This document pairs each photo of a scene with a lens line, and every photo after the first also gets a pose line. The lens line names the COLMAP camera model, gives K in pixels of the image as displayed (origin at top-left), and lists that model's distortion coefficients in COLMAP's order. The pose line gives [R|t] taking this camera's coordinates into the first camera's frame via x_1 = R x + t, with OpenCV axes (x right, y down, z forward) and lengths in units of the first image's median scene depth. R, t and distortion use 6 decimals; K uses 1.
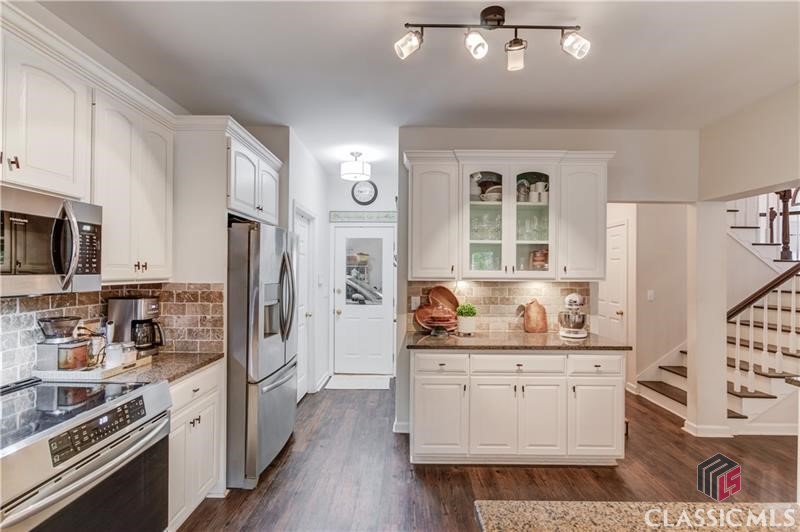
lens RADIAL K [[373.4, 0, 402.1], [0, 373.4, 271.7], [0, 0, 1]] dist [-0.014779, 0.001381]
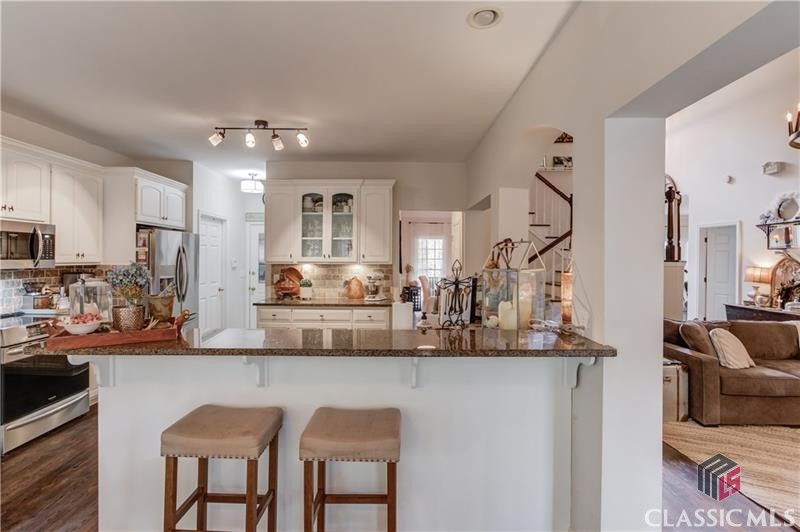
lens RADIAL K [[373.4, 0, 397.5], [0, 373.4, 259.0], [0, 0, 1]] dist [-0.014779, 0.001381]
pose [[0.999976, -0.001427, 0.006782, 0.730749], [0.001411, 0.999996, 0.002297, 0.001728], [-0.006785, -0.002288, 0.999974, -0.716792]]
